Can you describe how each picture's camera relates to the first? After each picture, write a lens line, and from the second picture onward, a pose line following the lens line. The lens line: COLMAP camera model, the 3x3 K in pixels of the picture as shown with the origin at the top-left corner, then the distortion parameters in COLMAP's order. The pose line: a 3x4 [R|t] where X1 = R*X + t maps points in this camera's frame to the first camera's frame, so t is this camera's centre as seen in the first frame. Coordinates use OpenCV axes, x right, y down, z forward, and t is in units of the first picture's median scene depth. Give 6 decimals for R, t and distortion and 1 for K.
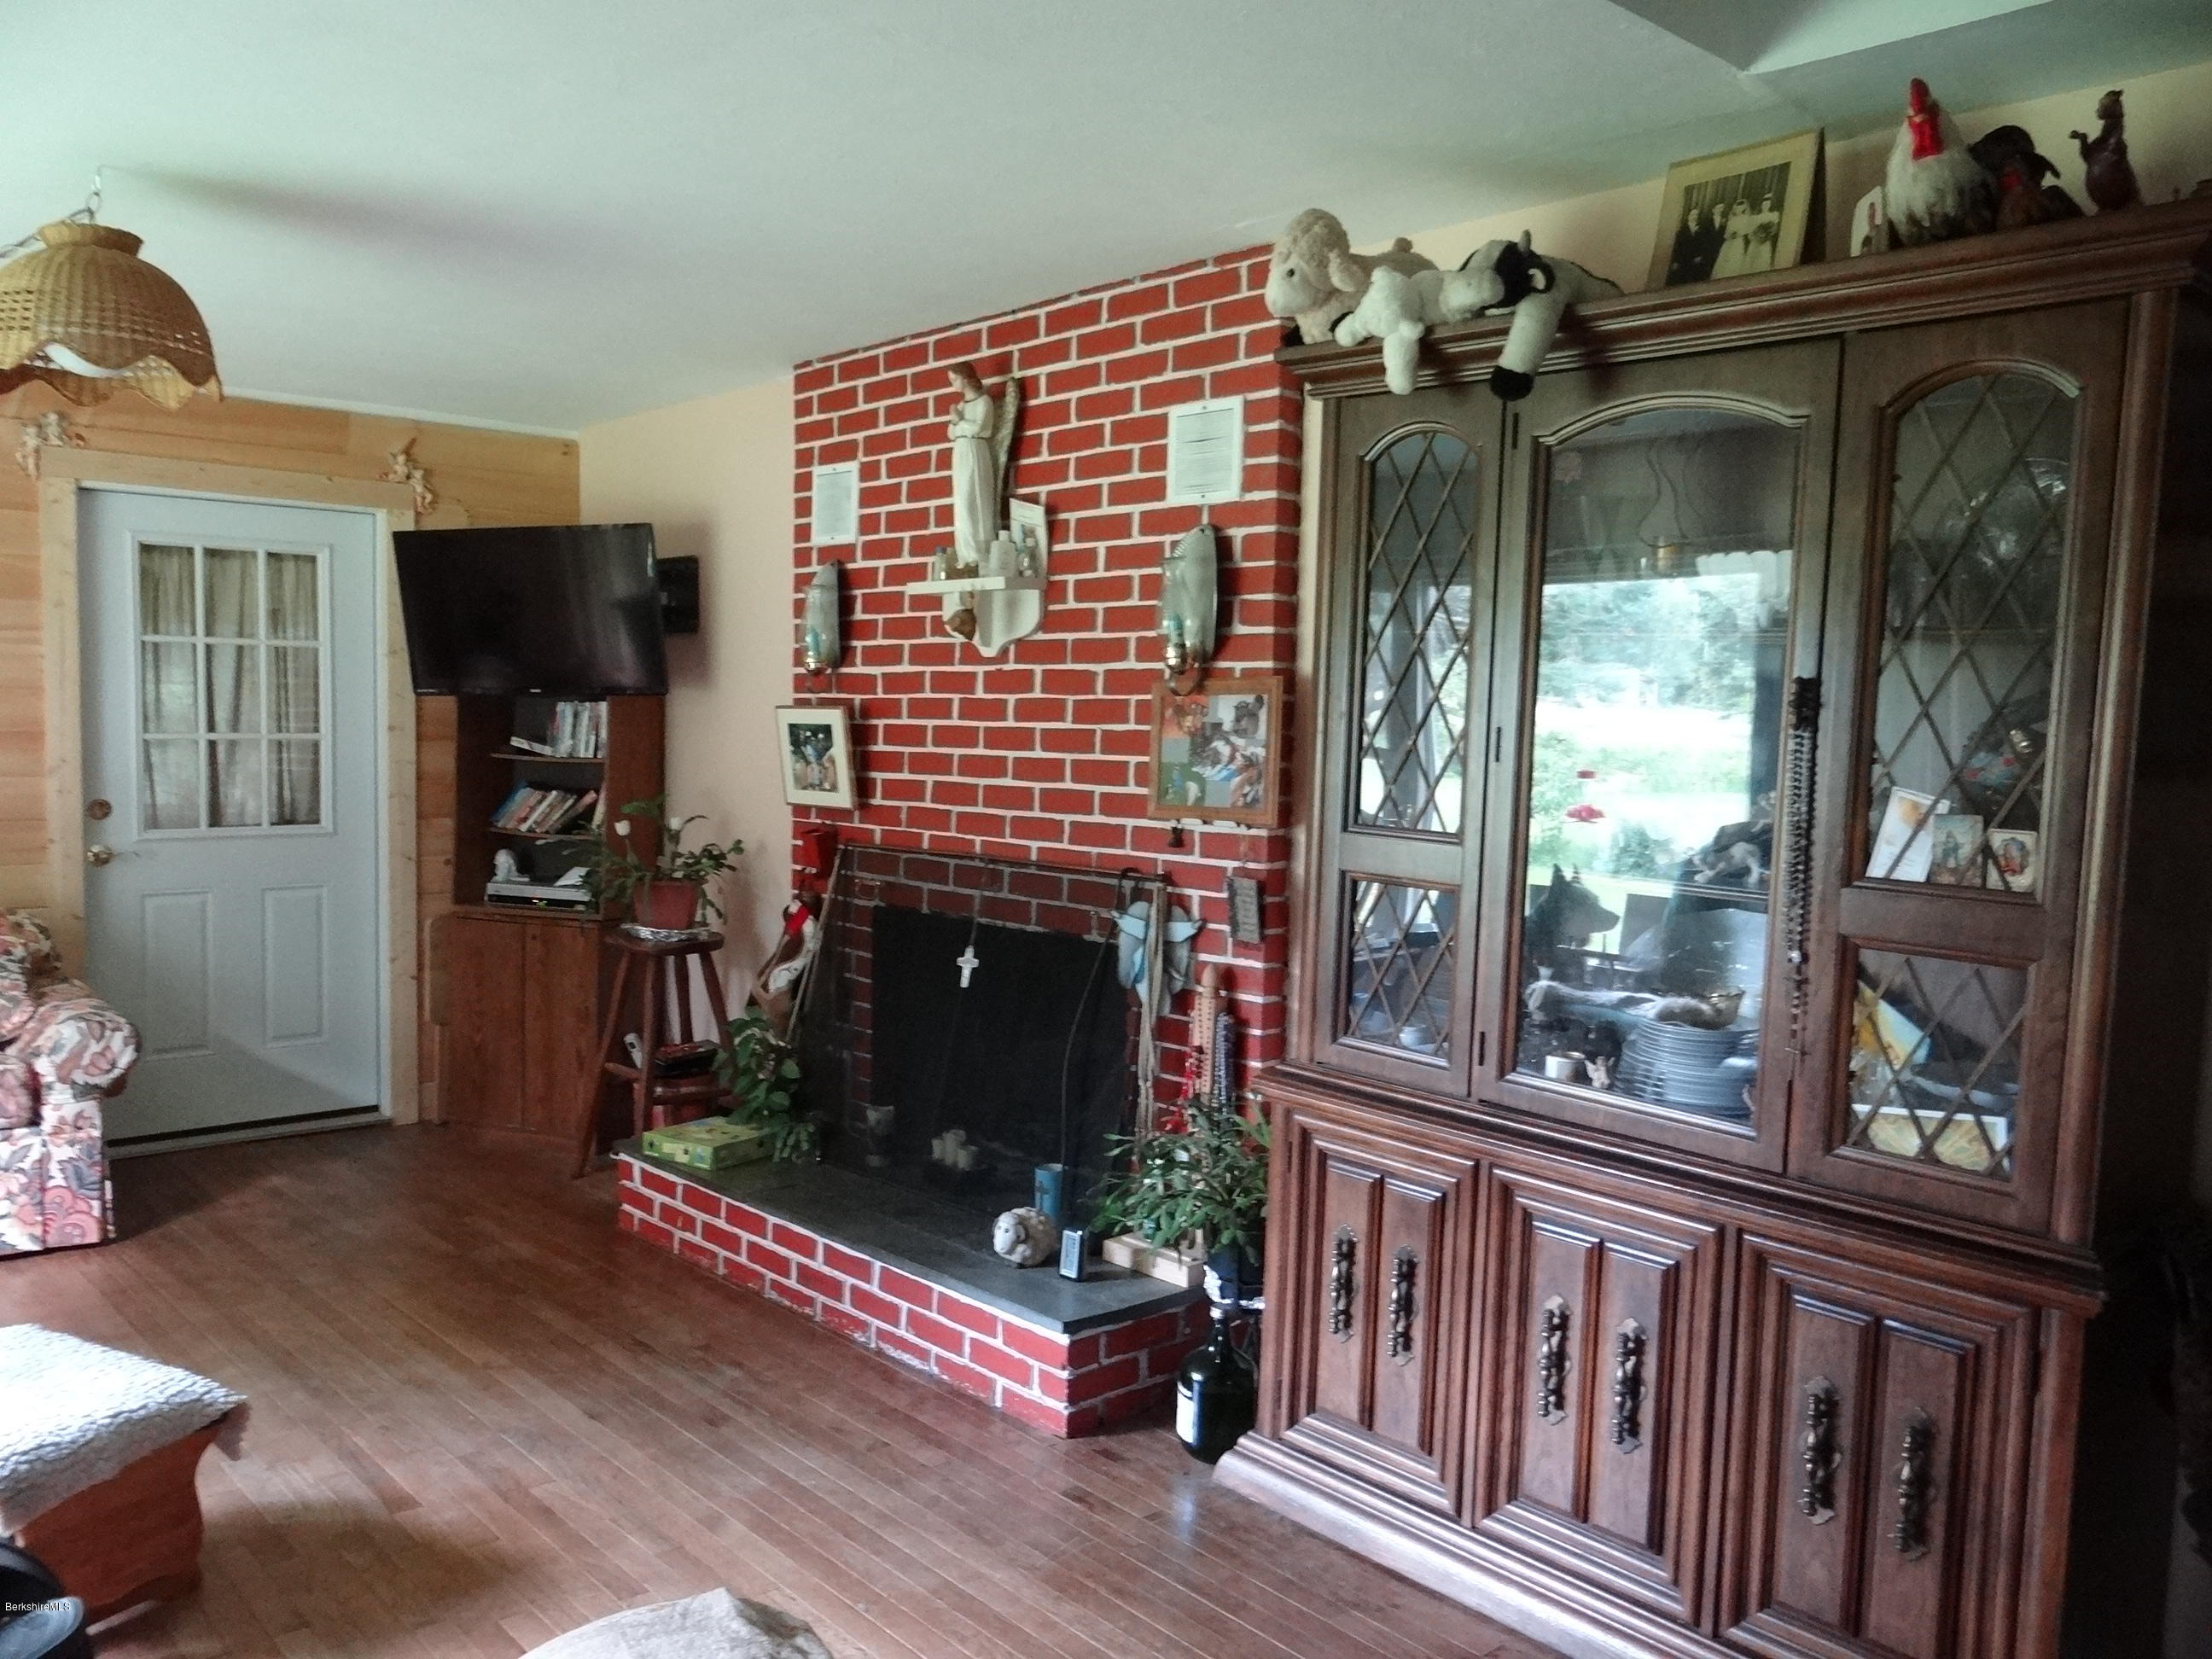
lens RADIAL K [[1745.7, 0, 1114.2], [0, 1745.7, 823.7], [0, 0, 1]] dist [0.019276, -0.033279]
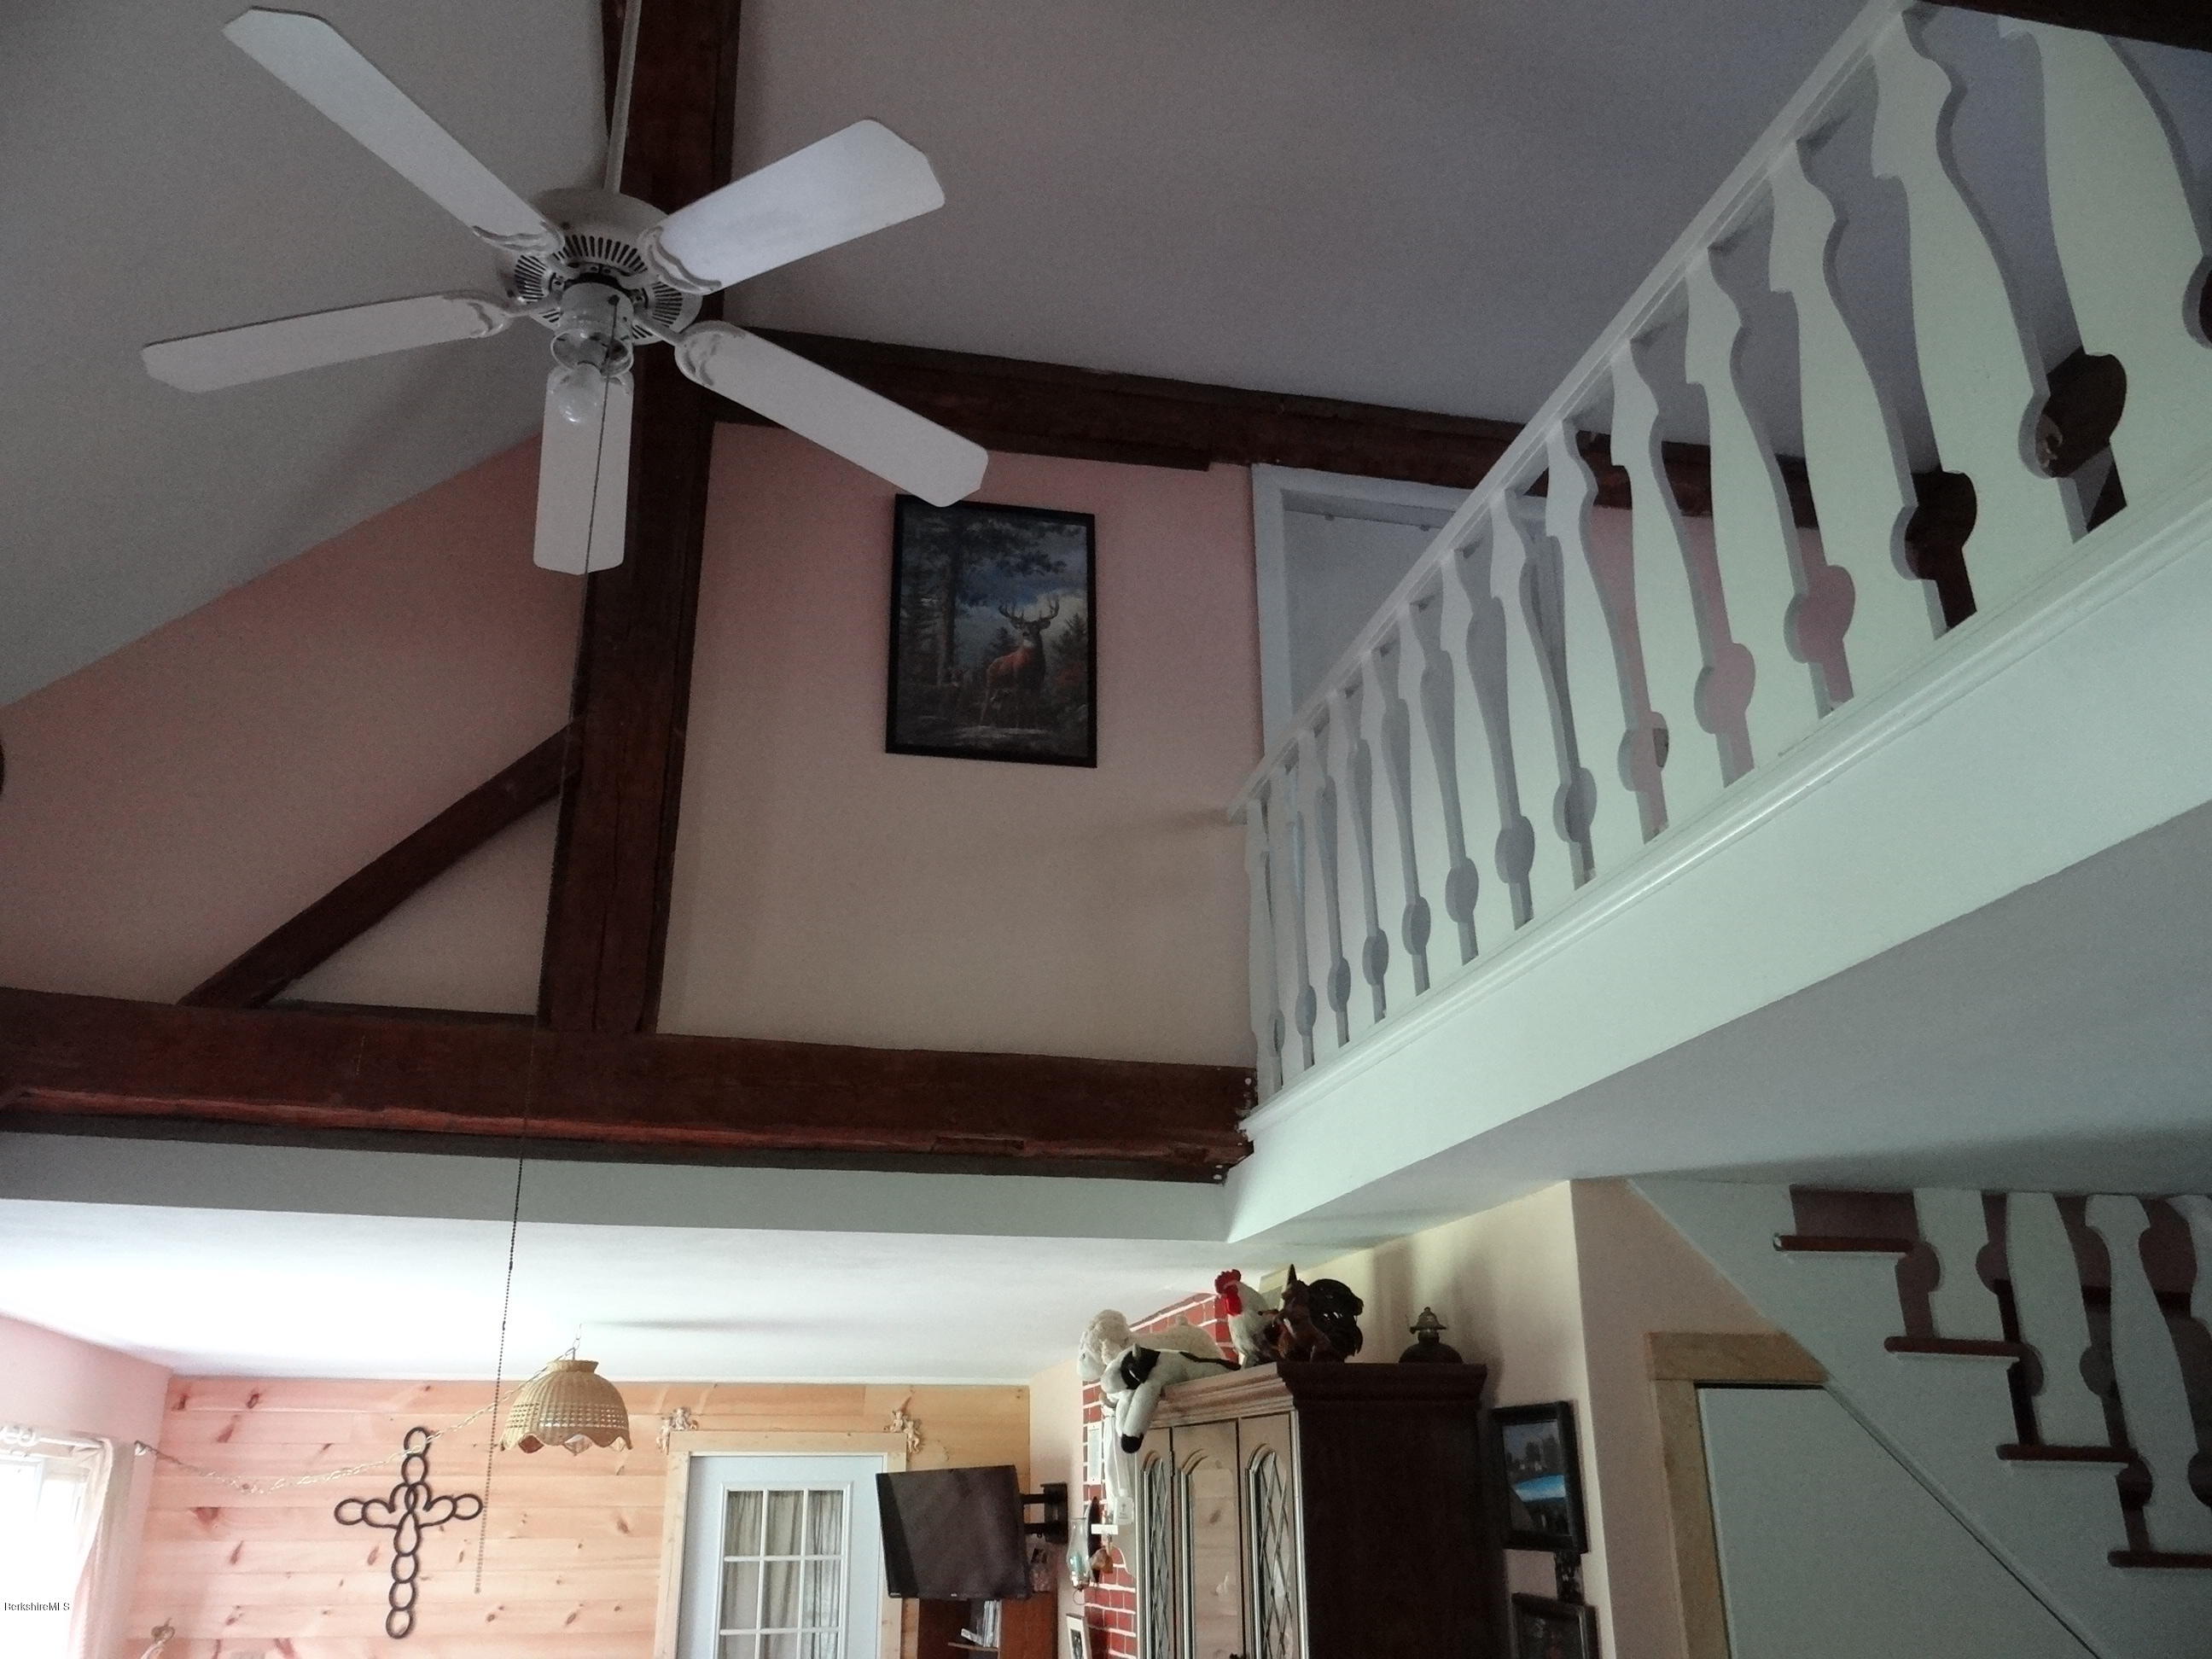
lens RADIAL K [[1745.7, 0, 1090.7], [0, 1745.7, 834.5], [0, 0, 1]] dist [0.019276, -0.033279]
pose [[0.871544, -0.200869, -0.447283, 0.494726], [-0.007683, 0.906526, -0.422080, -0.039879], [0.490257, 0.371298, 0.788534, -0.237184]]
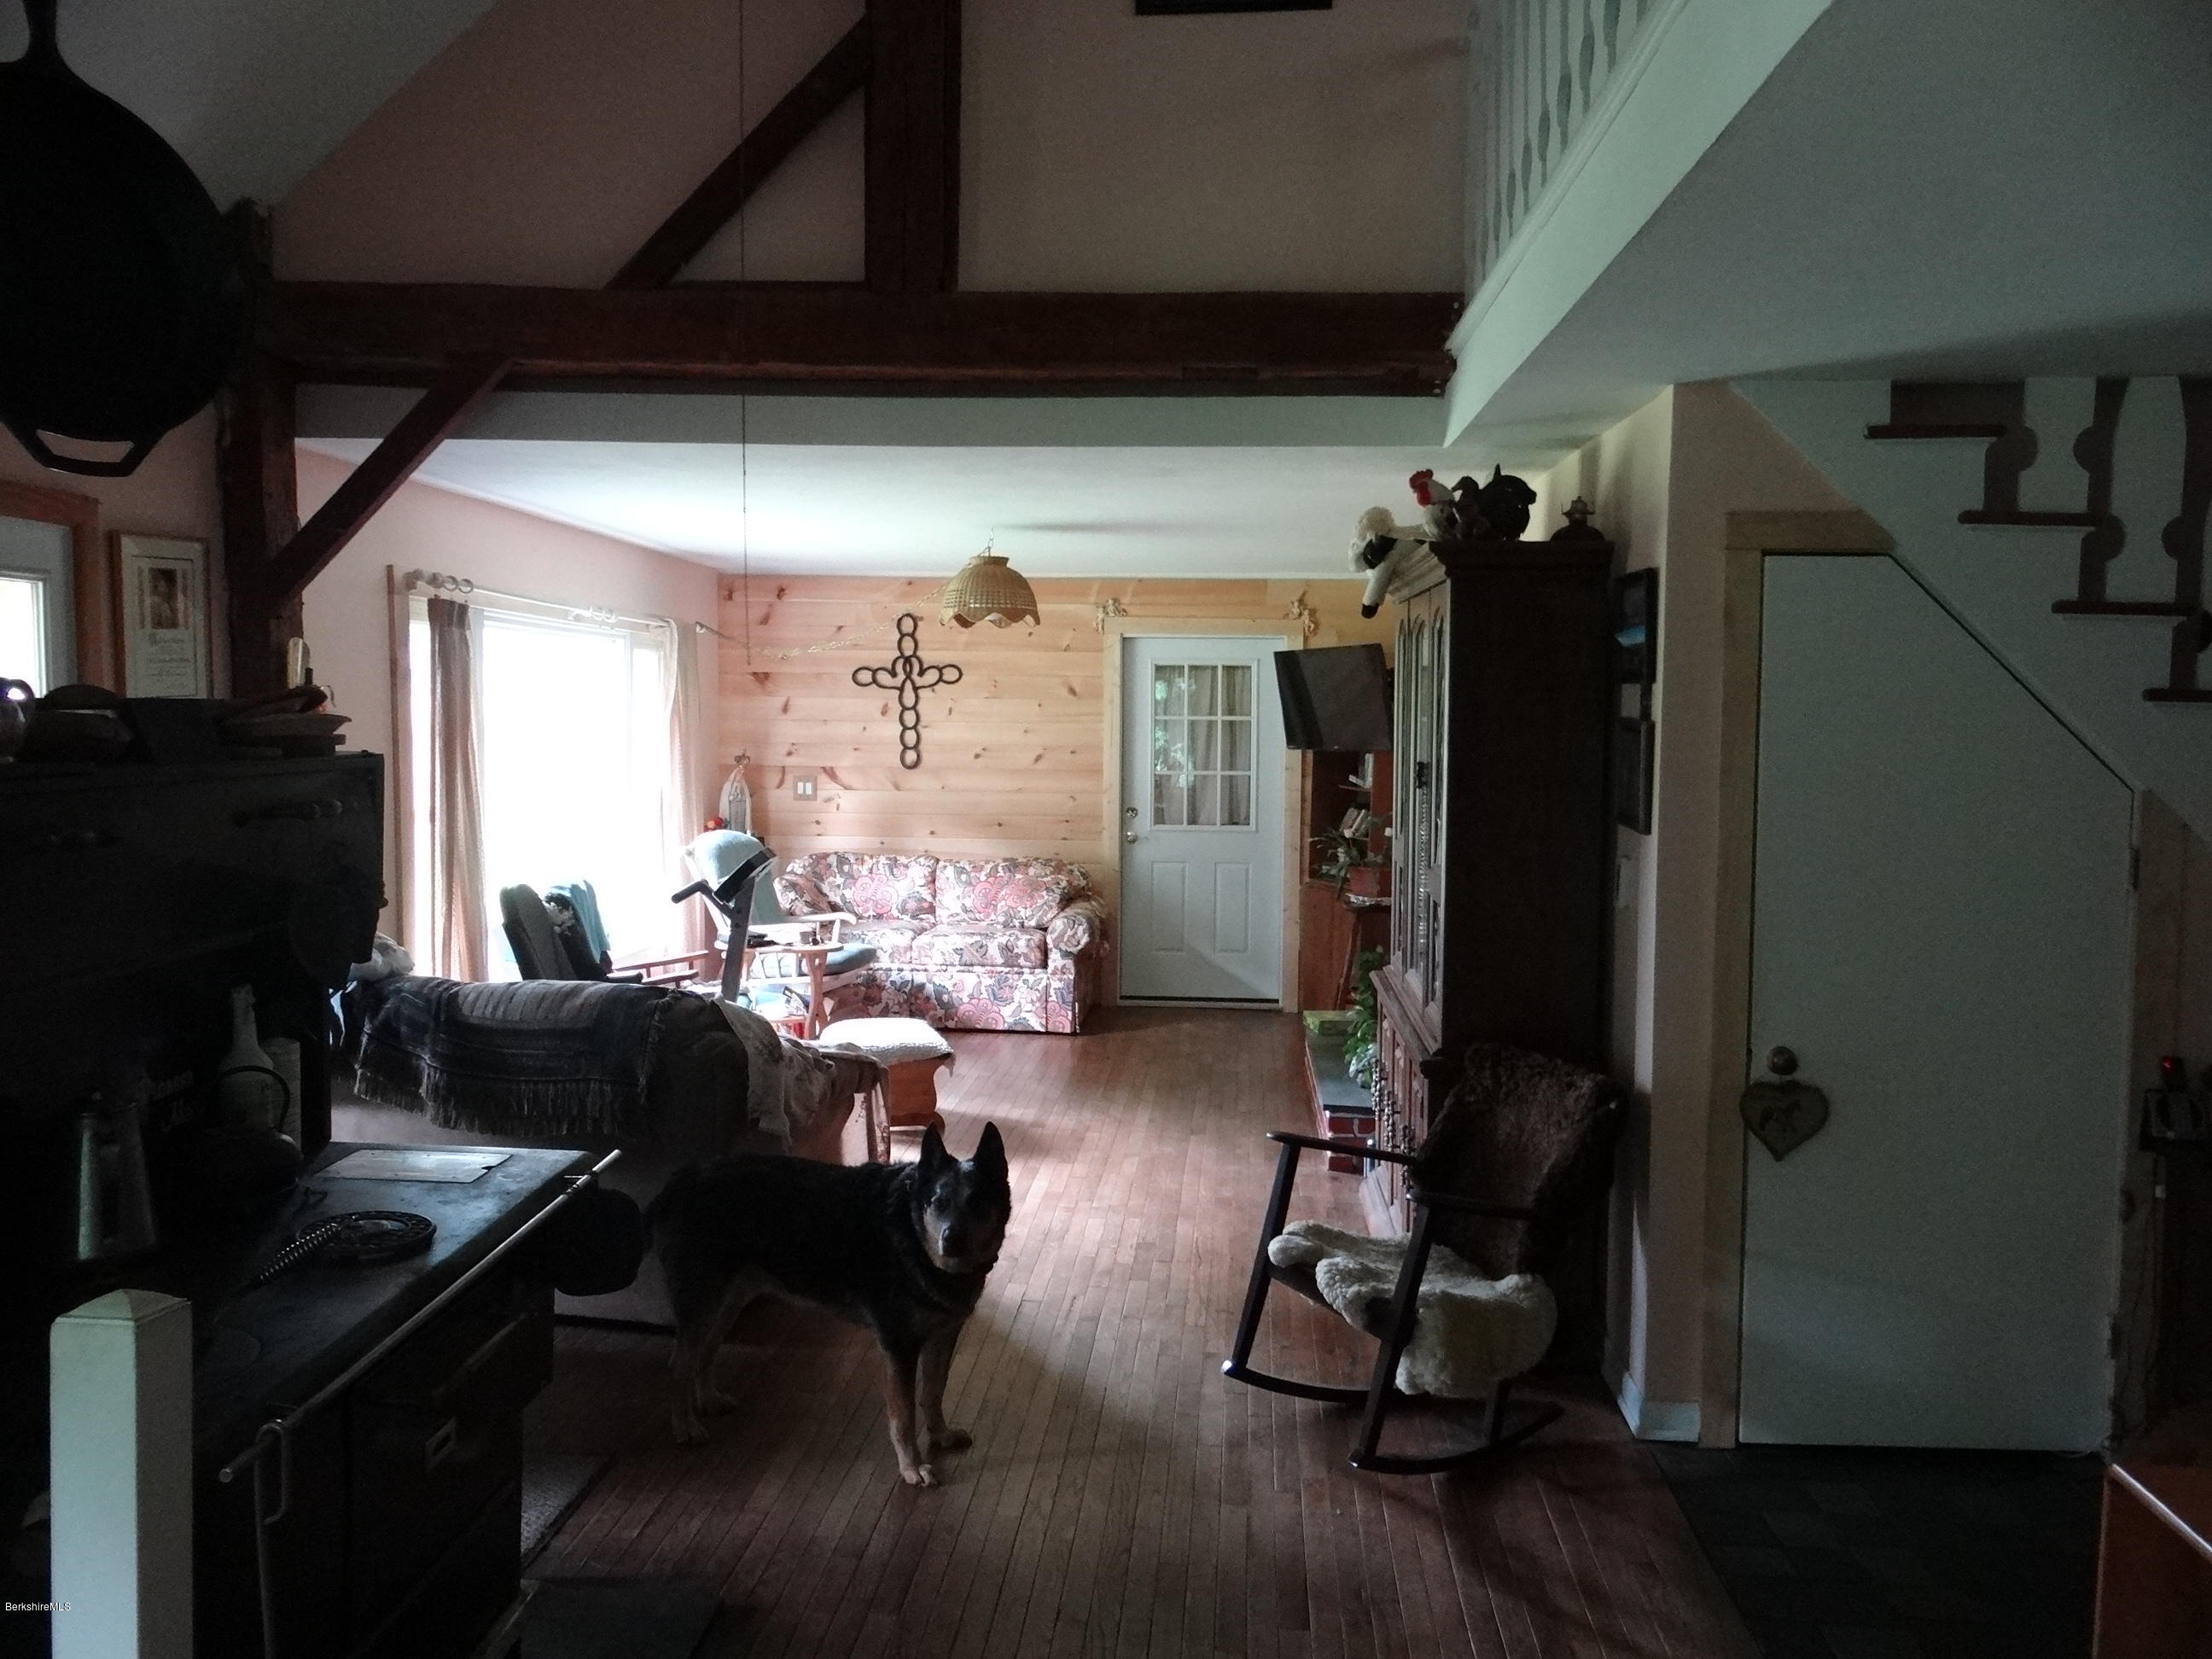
lens RADIAL K [[1745.7, 0, 1101.2], [0, 1745.7, 801.5], [0, 0, 1]] dist [0.019276, -0.033279]
pose [[0.695963, 0.023926, -0.717679, 0.691977], [-0.040833, 0.999146, -0.006288, -0.006930], [0.716916, 0.033682, 0.696346, -0.283155]]
